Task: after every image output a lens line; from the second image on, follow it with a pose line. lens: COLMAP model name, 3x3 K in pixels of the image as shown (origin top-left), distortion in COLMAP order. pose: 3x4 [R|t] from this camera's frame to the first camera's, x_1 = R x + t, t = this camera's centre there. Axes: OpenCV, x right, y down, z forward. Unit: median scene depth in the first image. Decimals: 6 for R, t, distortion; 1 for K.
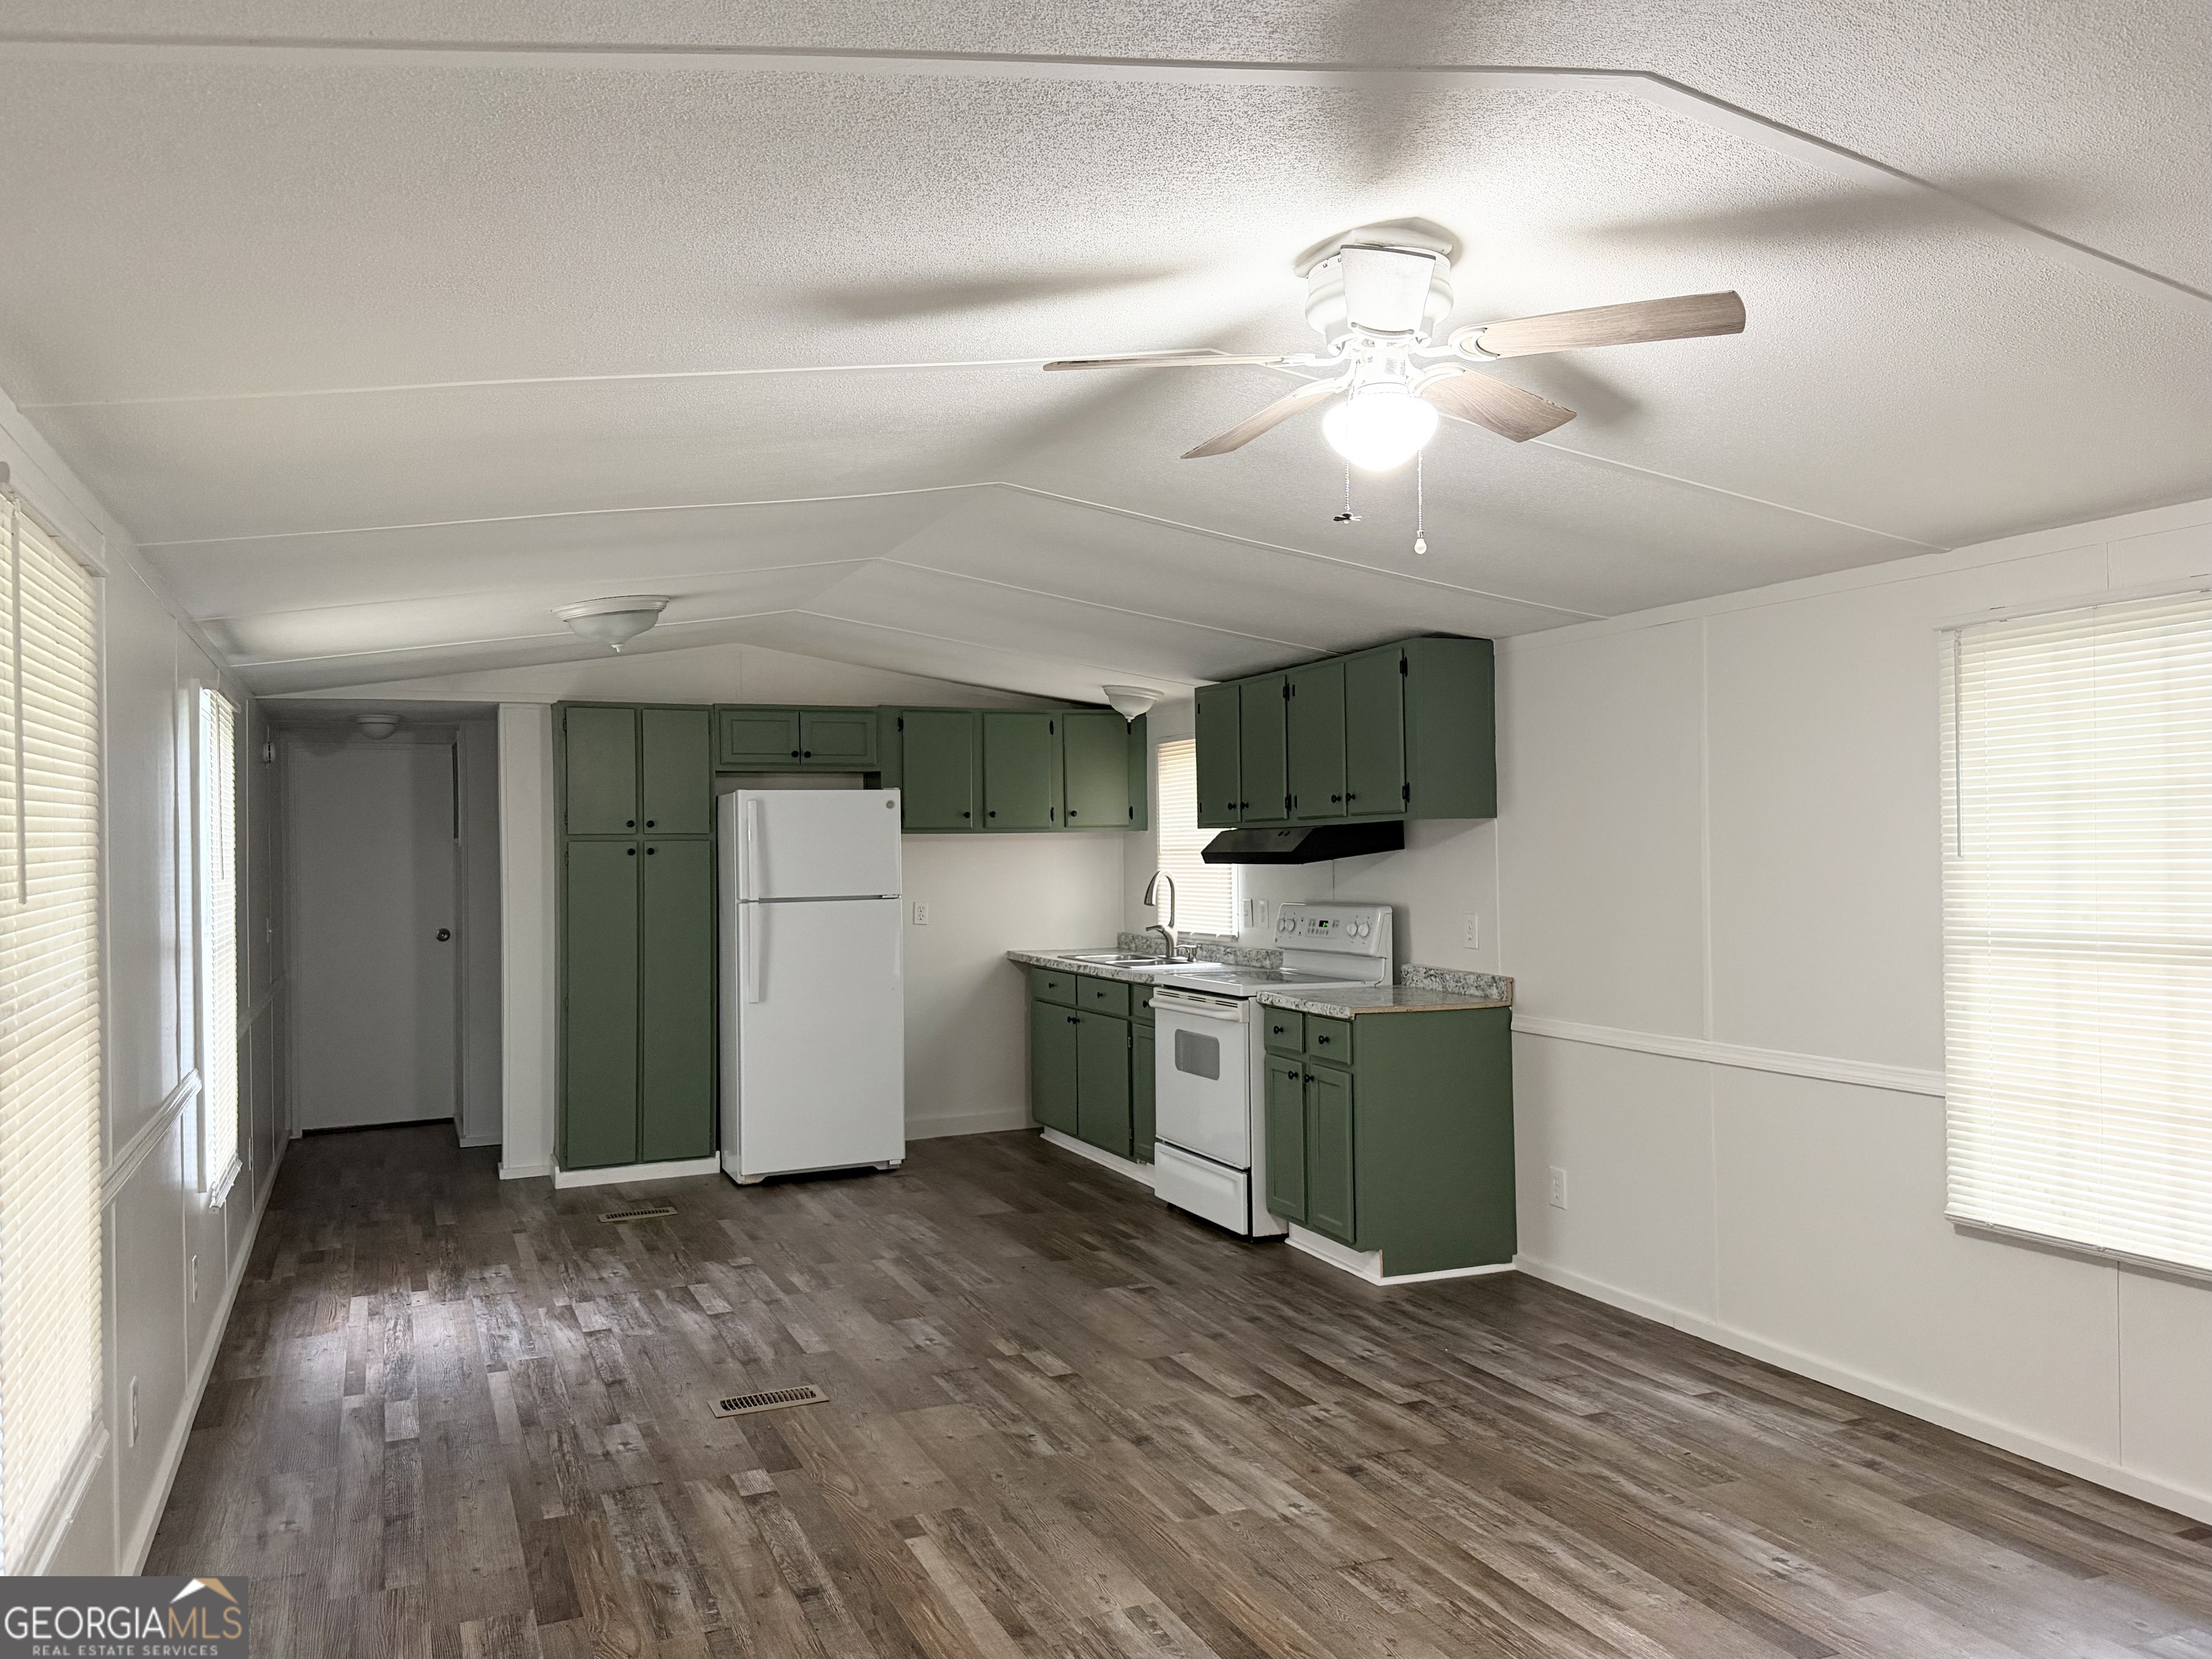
lens RADIAL K [[1585.2, 0, 1083.8], [0, 1585.2, 831.0], [0, 0, 1]] dist [0.057429, -0.053754]
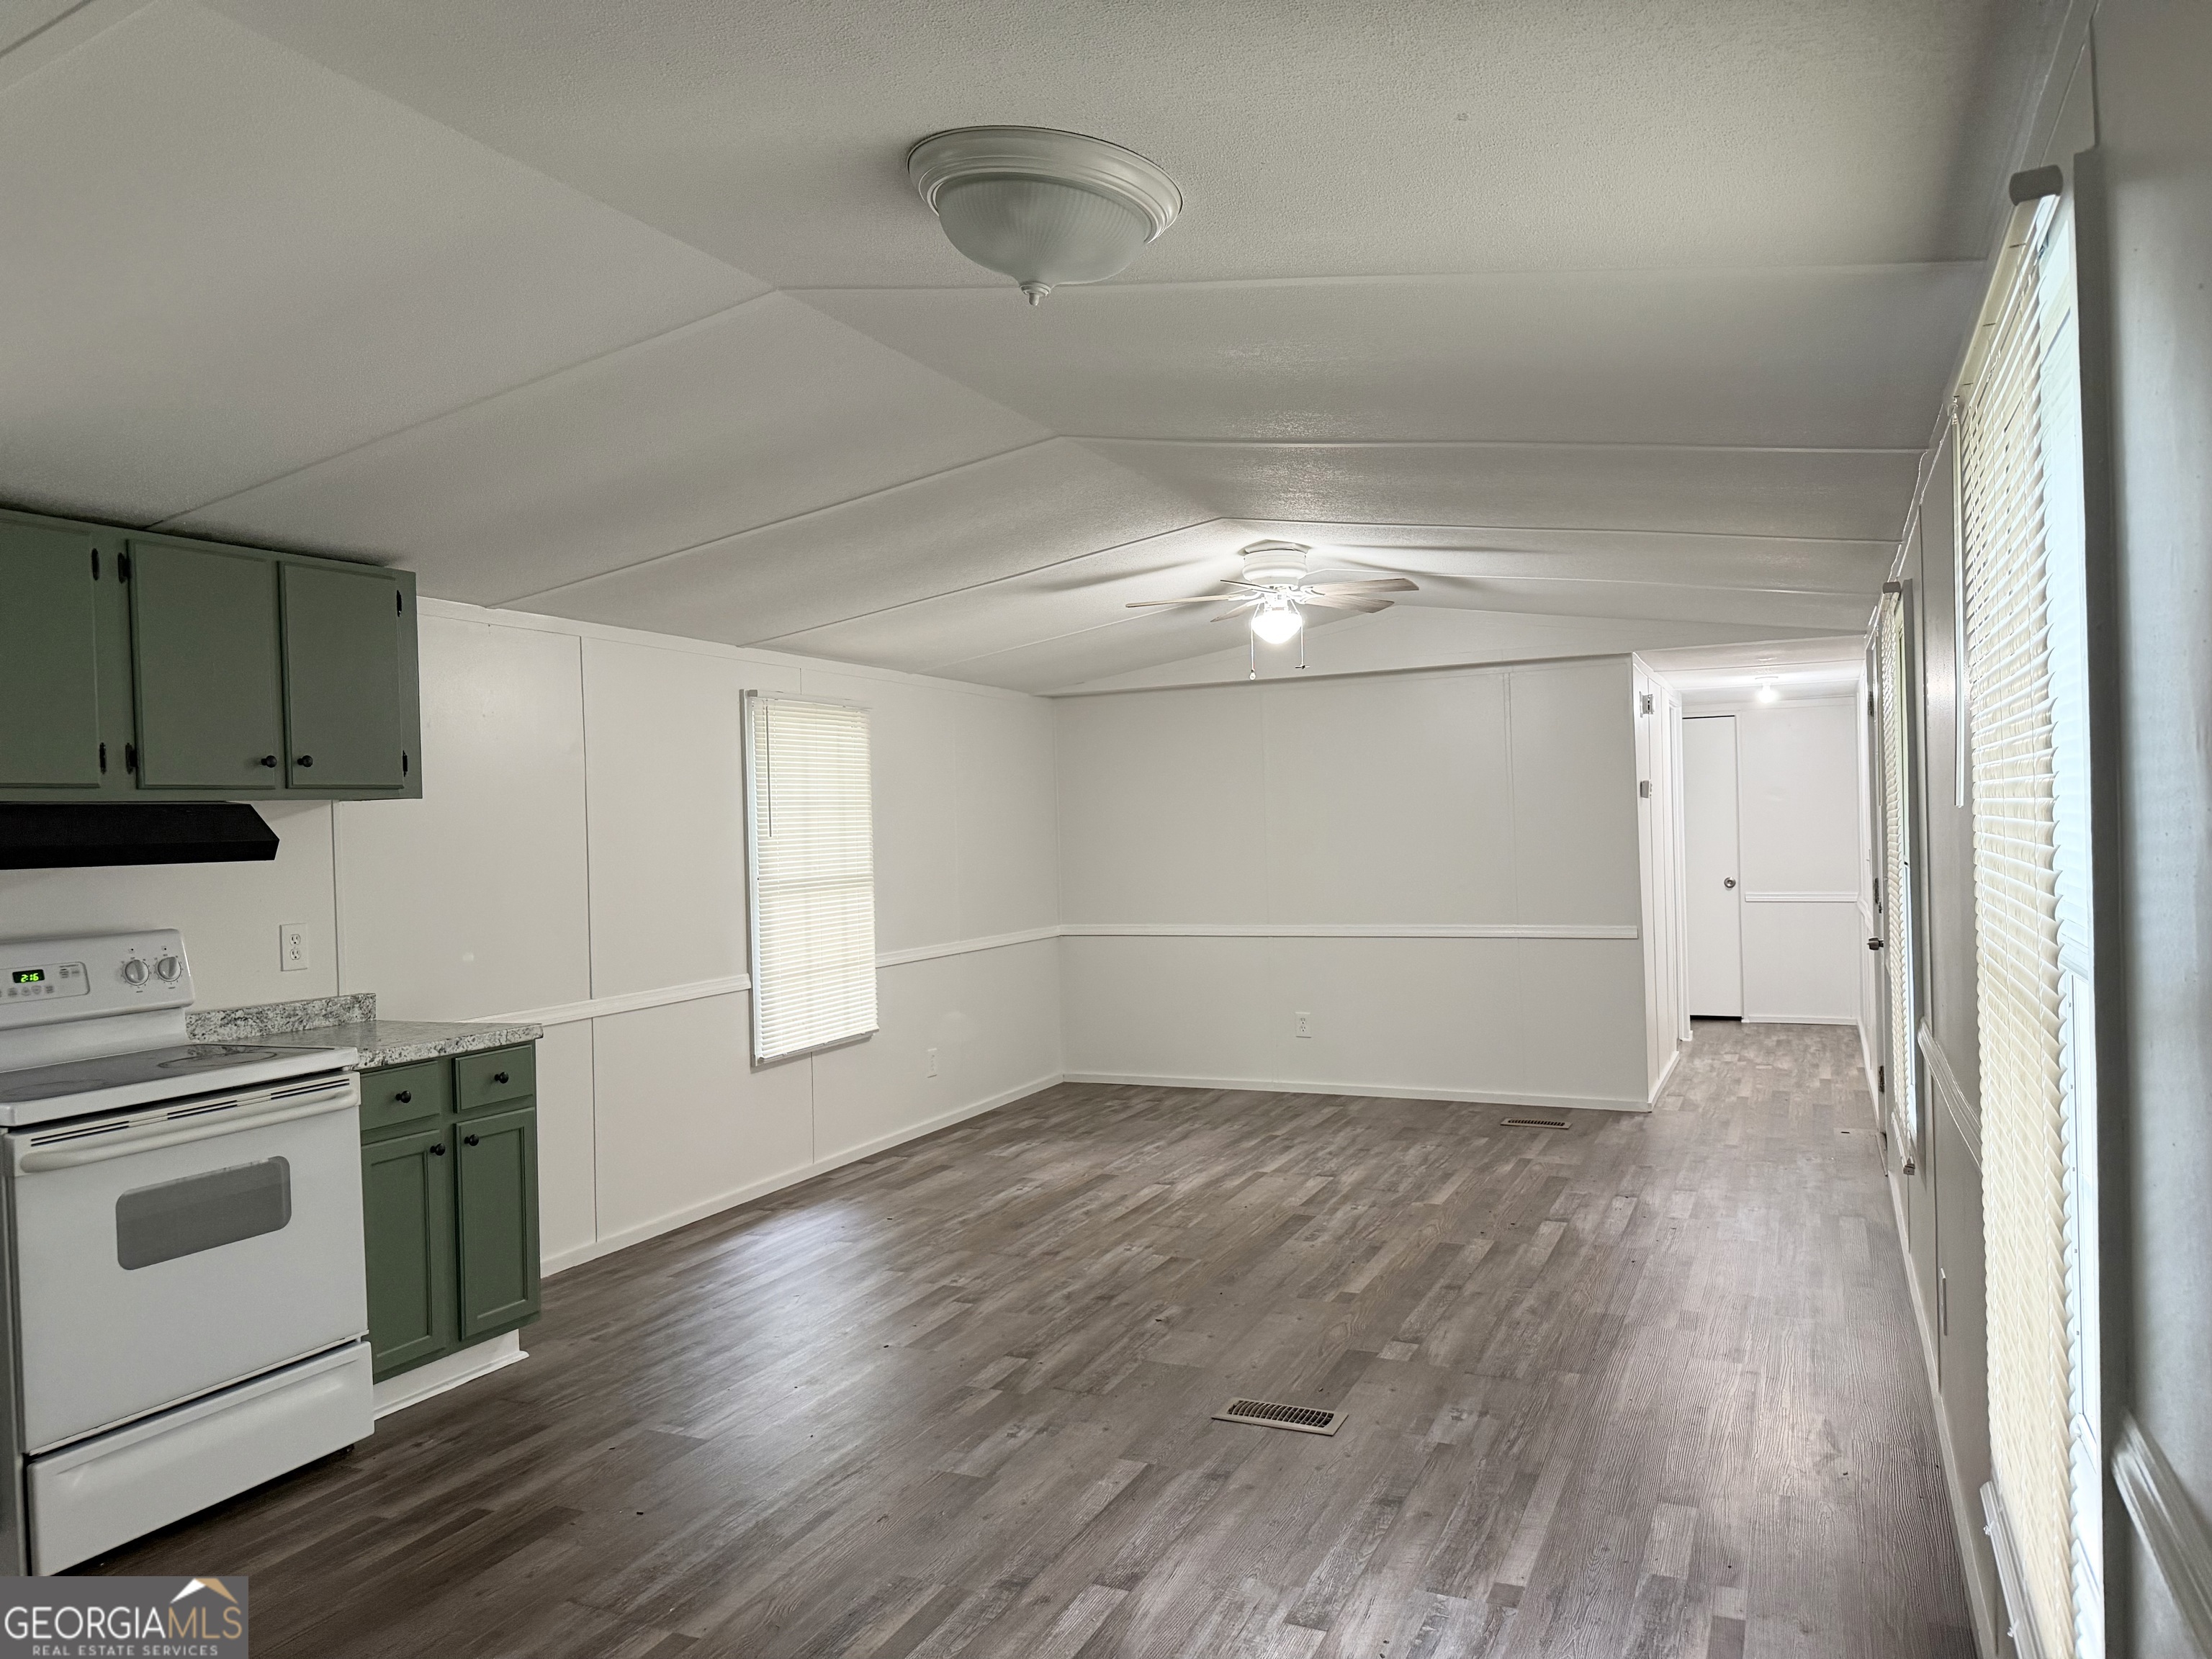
lens RADIAL K [[1585.2, 0, 1087.9], [0, 1585.2, 834.9], [0, 0, 1]] dist [0.057429, -0.053754]
pose [[-0.664286, 0.030193, 0.746869, -0.848918], [0.035117, 0.999341, -0.009165, 0.041619], [-0.746654, 0.020139, -0.664908, 1.769599]]
